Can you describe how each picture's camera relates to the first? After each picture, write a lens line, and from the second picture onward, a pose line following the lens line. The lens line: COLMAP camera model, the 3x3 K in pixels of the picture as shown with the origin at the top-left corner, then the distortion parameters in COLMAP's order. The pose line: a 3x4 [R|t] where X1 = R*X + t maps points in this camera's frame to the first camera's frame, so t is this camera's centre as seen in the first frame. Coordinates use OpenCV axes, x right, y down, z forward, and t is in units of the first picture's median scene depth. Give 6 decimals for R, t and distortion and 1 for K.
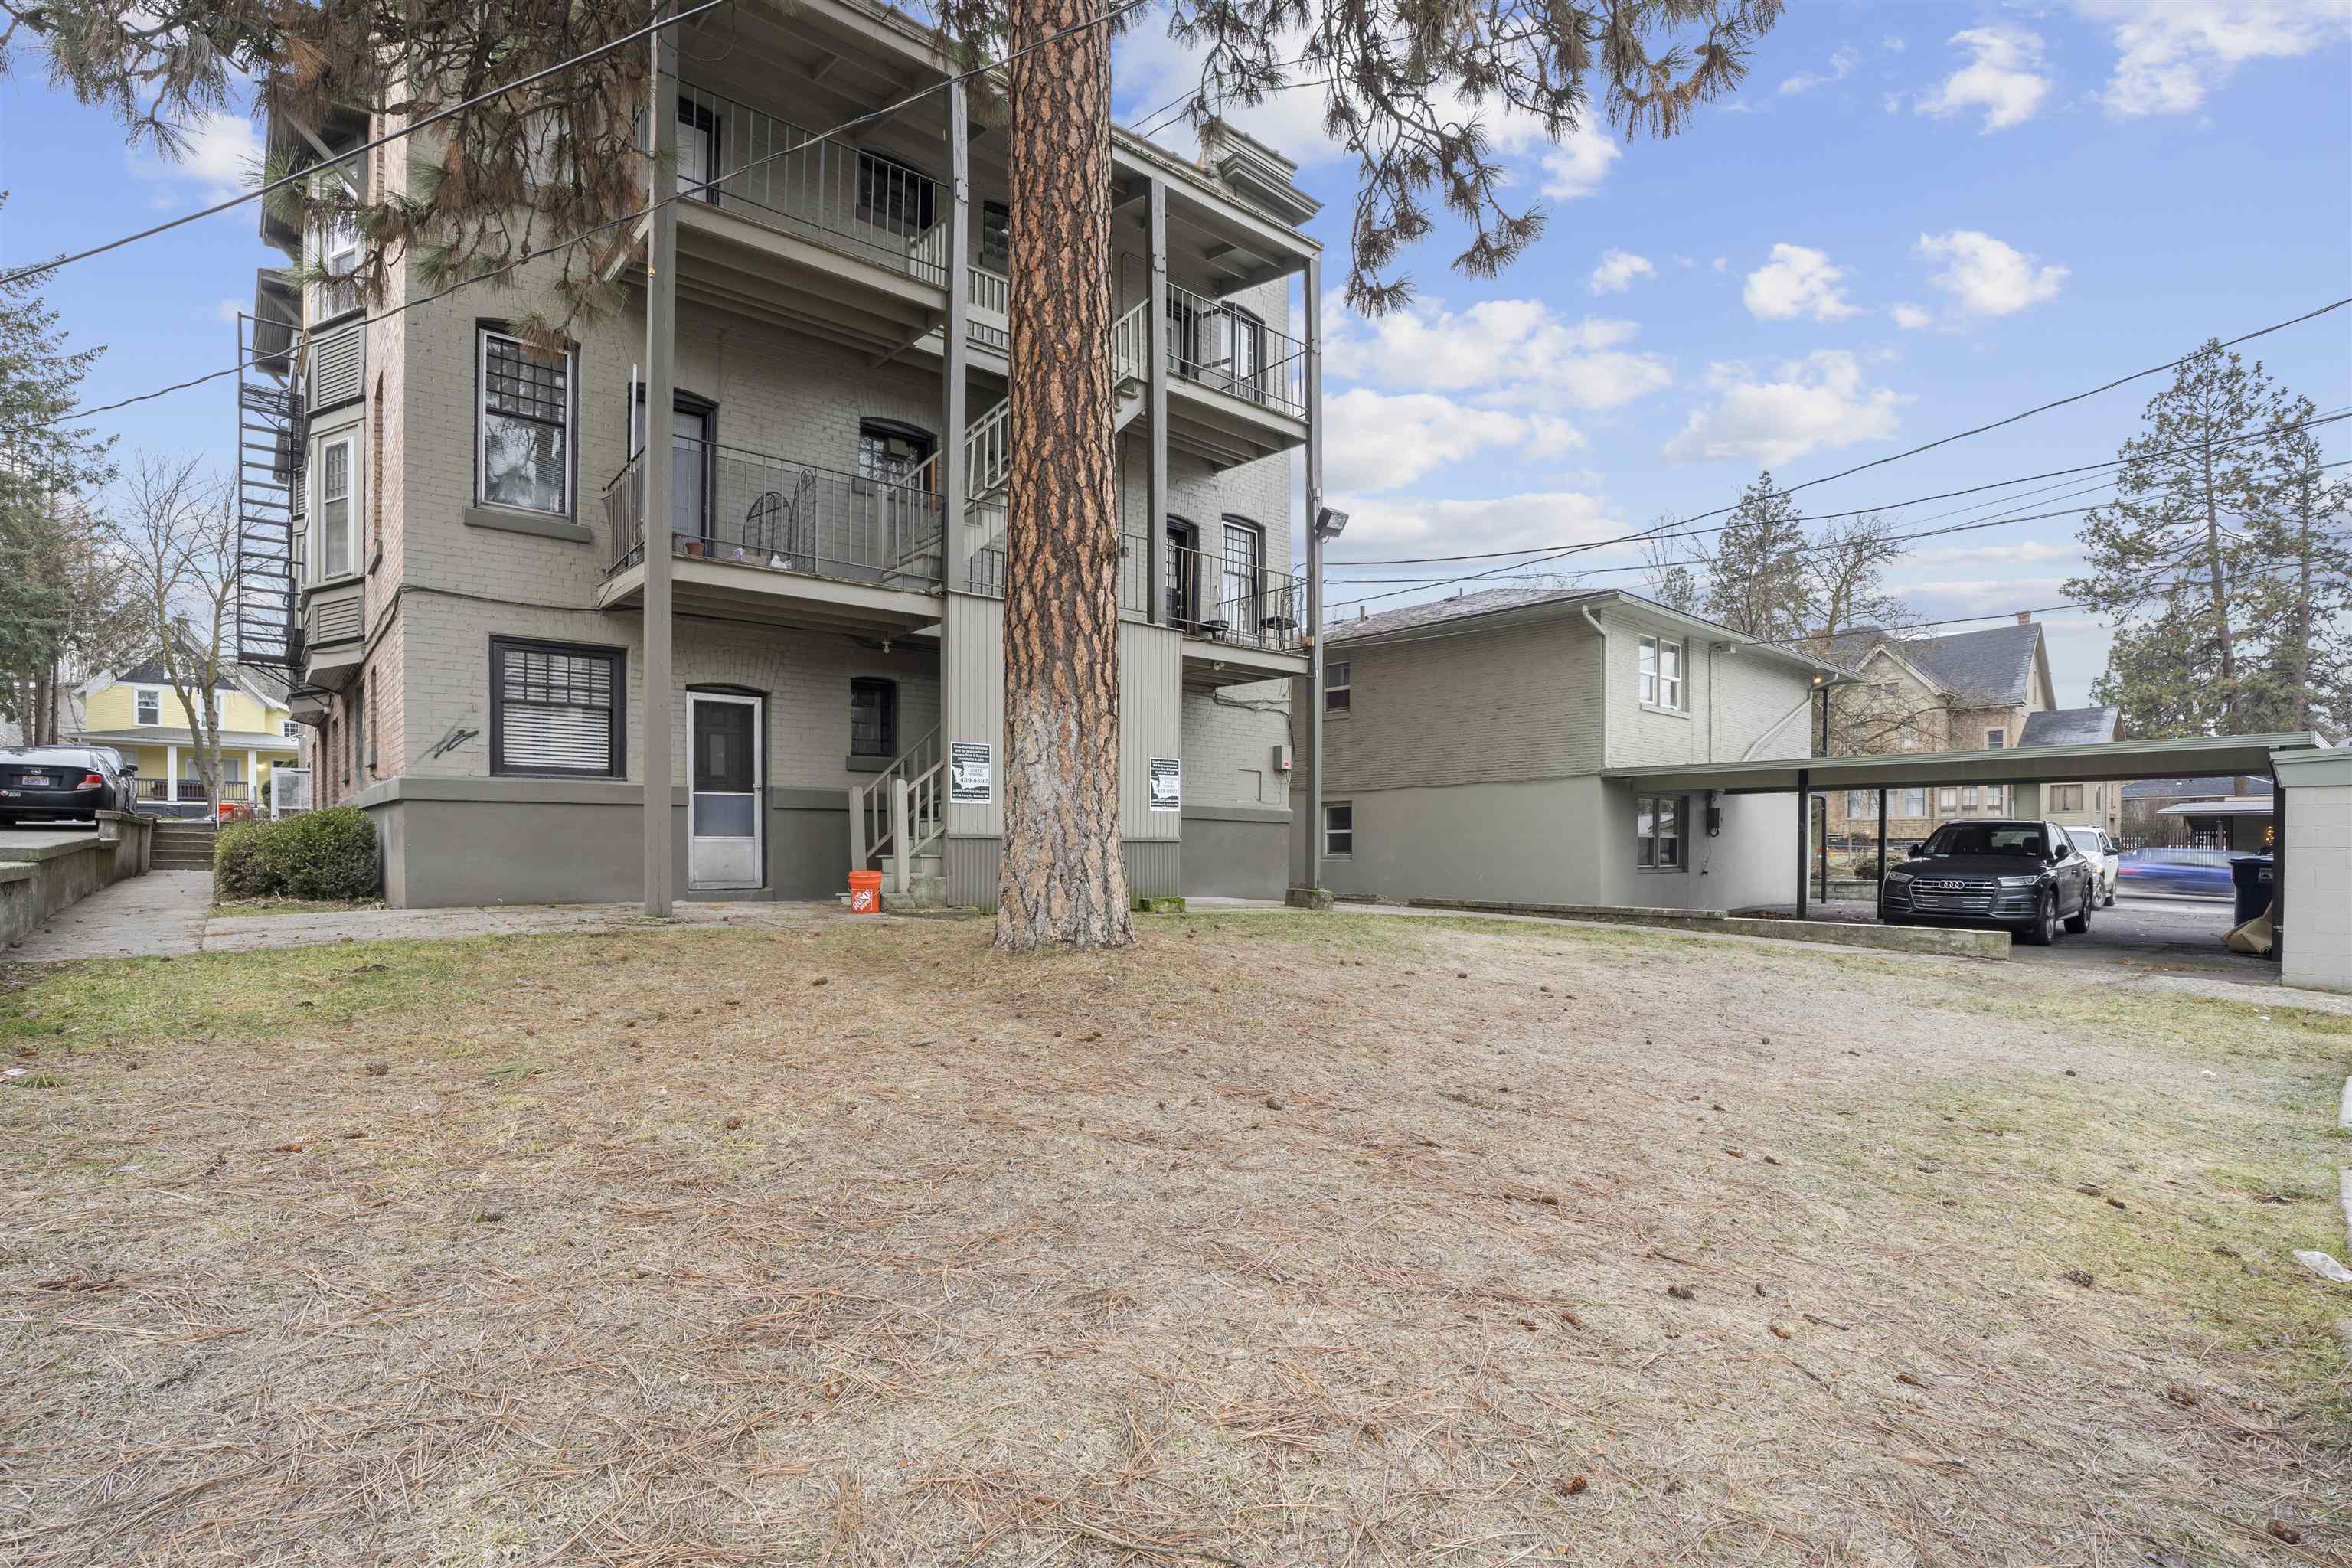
lens RADIAL K [[1123.6, 0, 1170.6], [0, 1123.6, 858.8], [0, 0, 1]] dist [-0.053580, 0.014294]
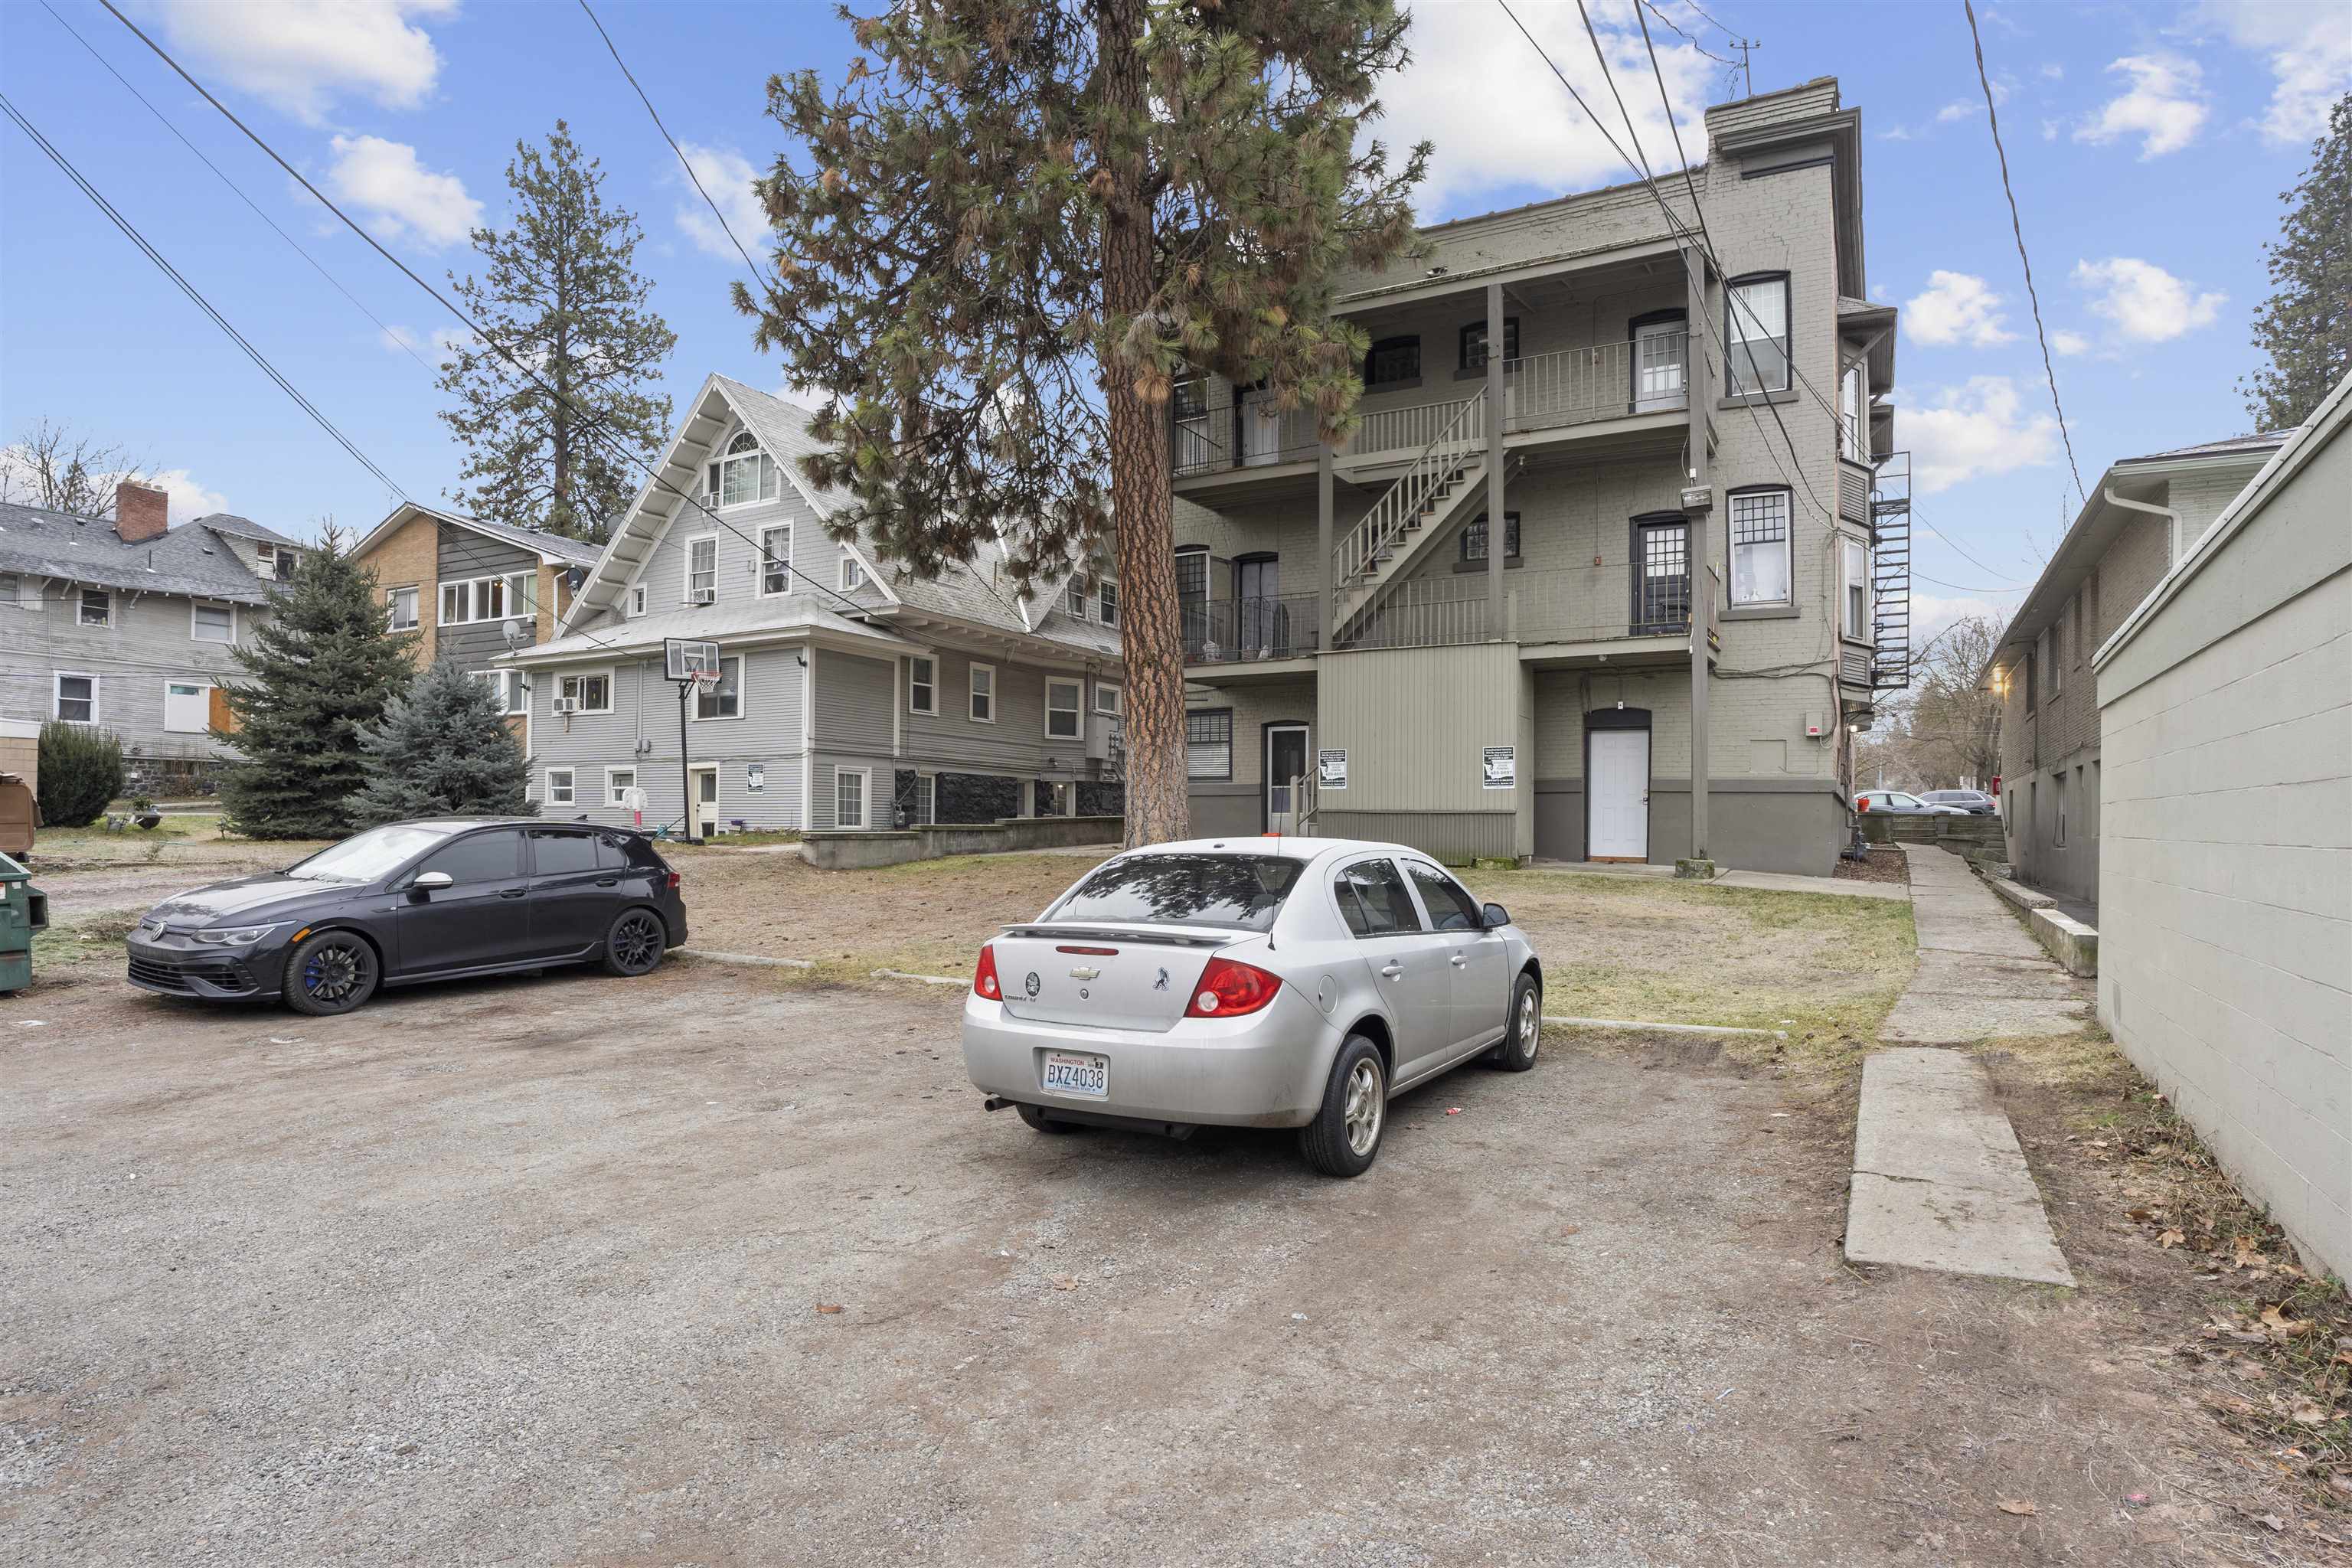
lens RADIAL K [[1302.9, 0, 1182.3], [0, 1302.9, 828.8], [0, 0, 1]] dist [-0.041198, 0.000132]
pose [[0.346649, 0.000955, -0.937994, 1.326638], [-0.013831, 0.999896, -0.004093, 0.013840], [0.937893, 0.014392, 0.346626, 0.182589]]
